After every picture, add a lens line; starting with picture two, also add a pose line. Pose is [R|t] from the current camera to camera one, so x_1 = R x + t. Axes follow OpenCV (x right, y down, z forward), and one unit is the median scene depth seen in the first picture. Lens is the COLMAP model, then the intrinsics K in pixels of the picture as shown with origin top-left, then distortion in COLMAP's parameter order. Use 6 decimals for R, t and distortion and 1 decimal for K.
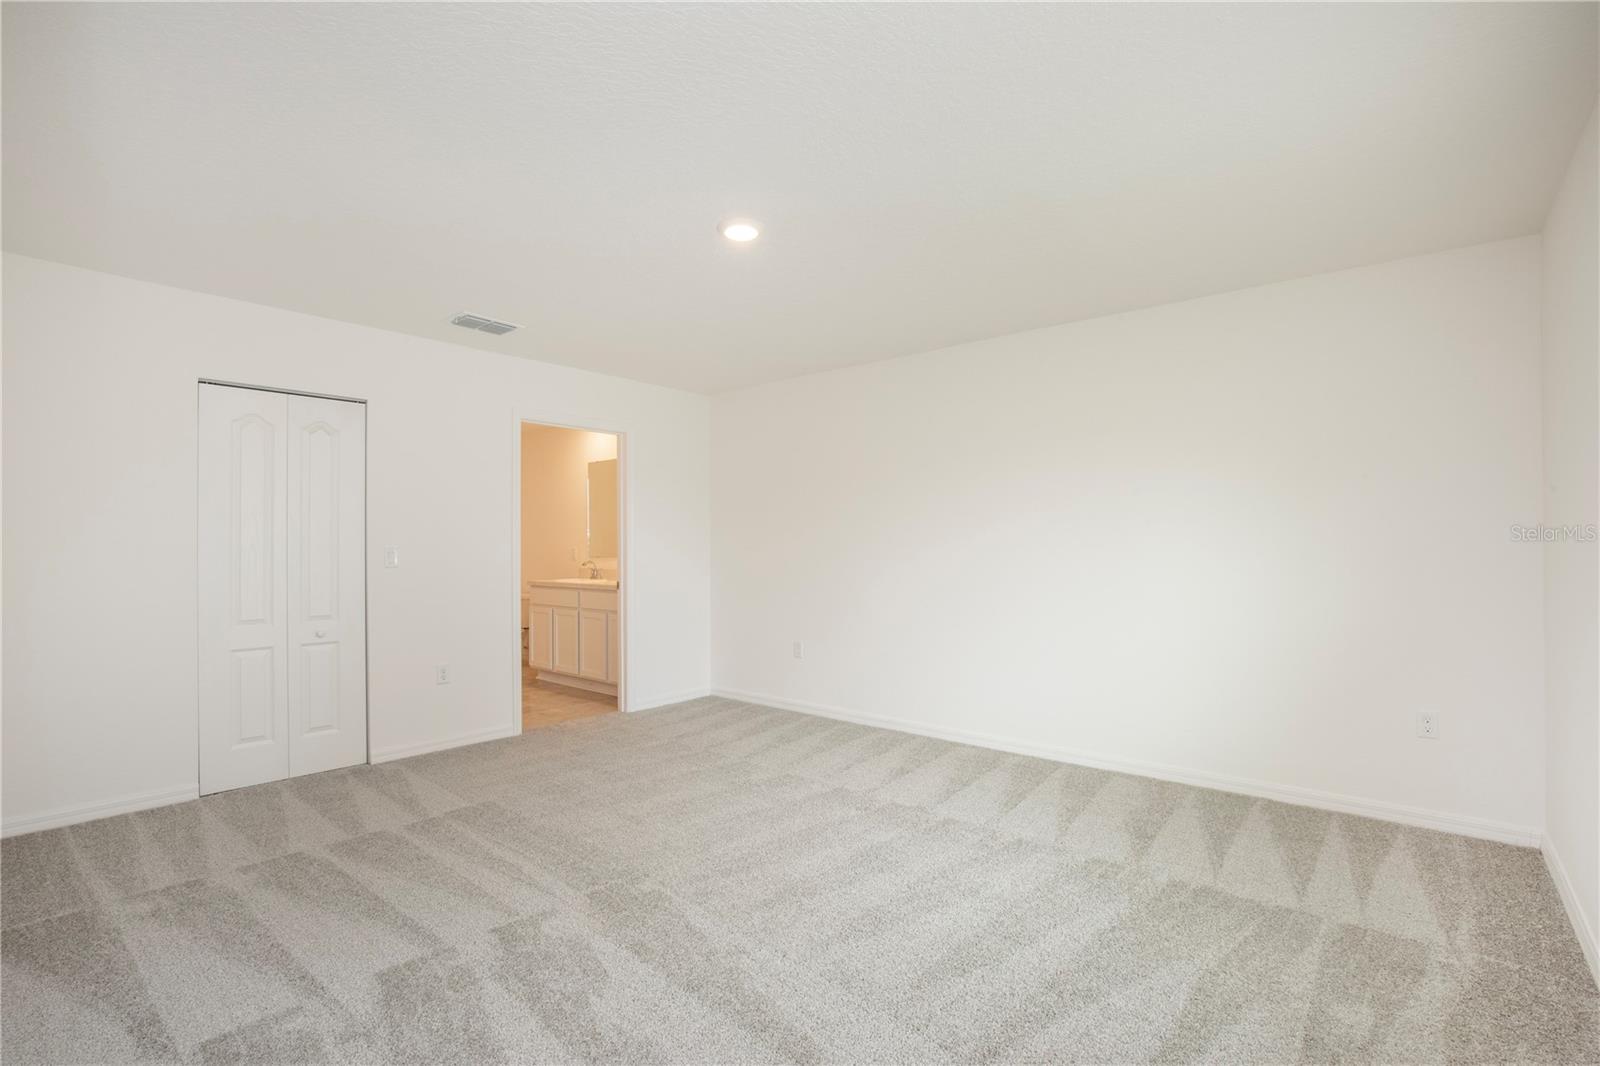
lens RADIAL K [[731.3, 0, 800.0], [0, 731.3, 533.0], [0, 0, 1]] dist [-0.026736, -0.000100]
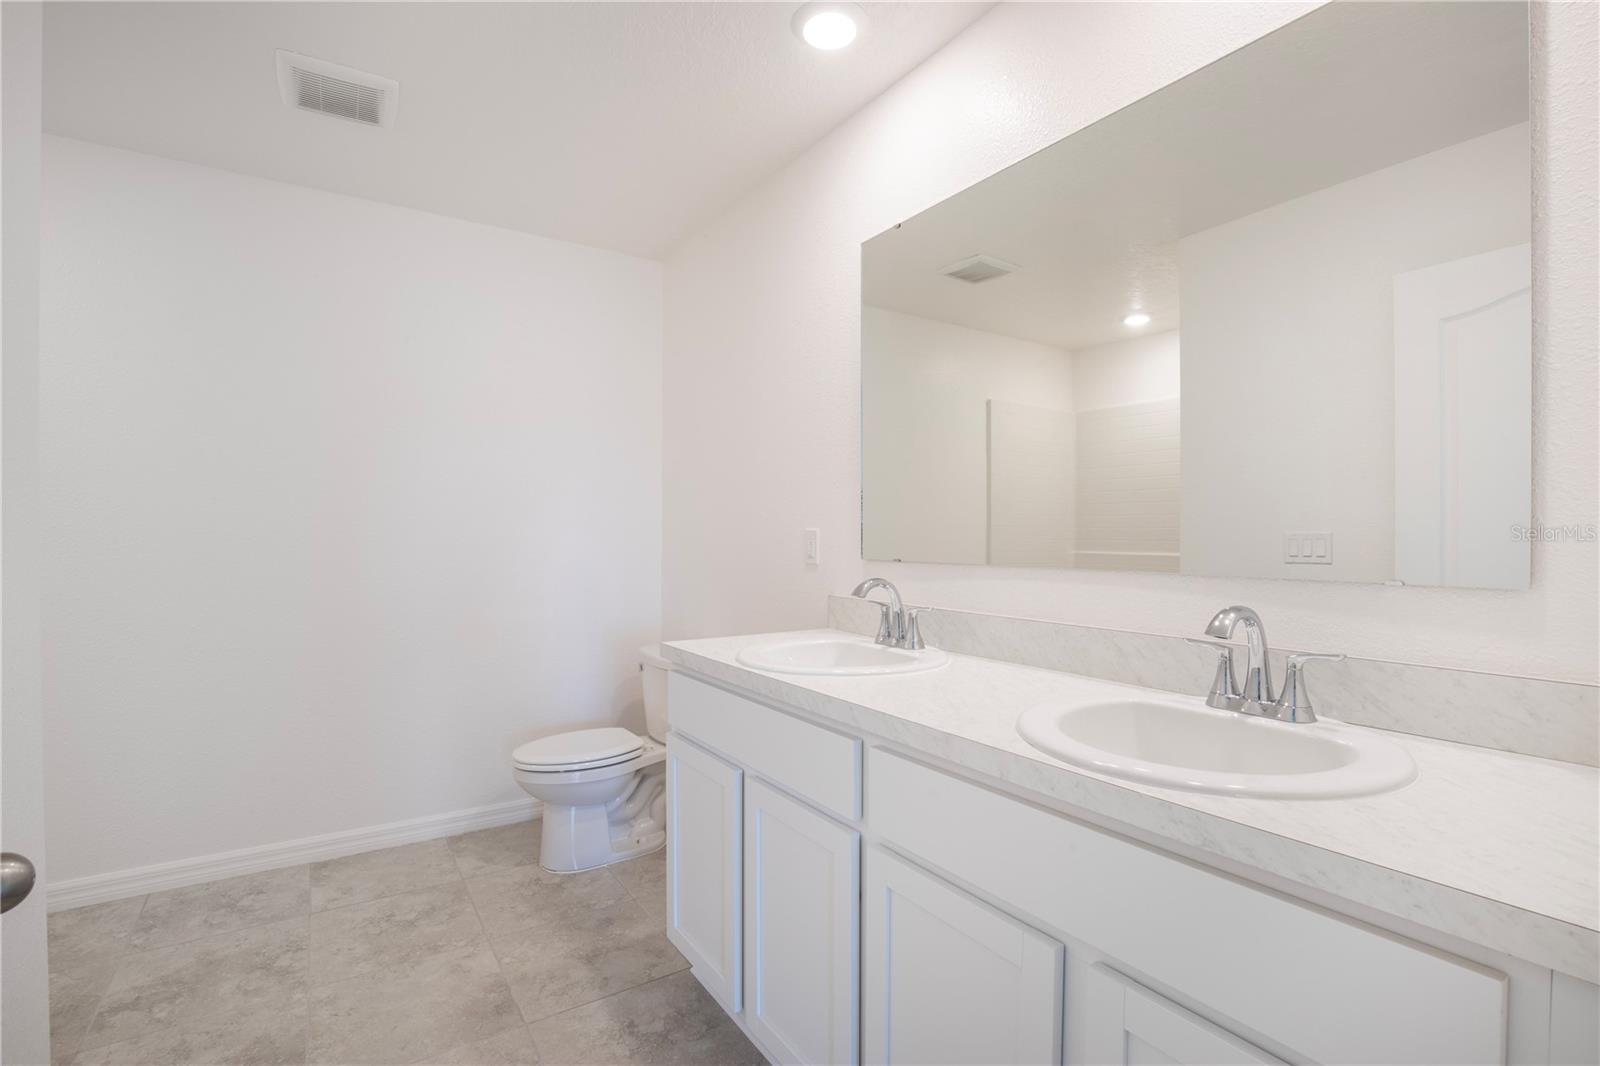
lens RADIAL K [[731.3, 0, 800.0], [0, 731.3, 533.0], [0, 0, 1]] dist [-0.026736, -0.000100]
pose [[0.959432, -0.001175, -0.281937, -0.240852], [0.003515, 0.999963, 0.007794, 0.019690], [0.281918, -0.008469, 0.959401, 0.738186]]
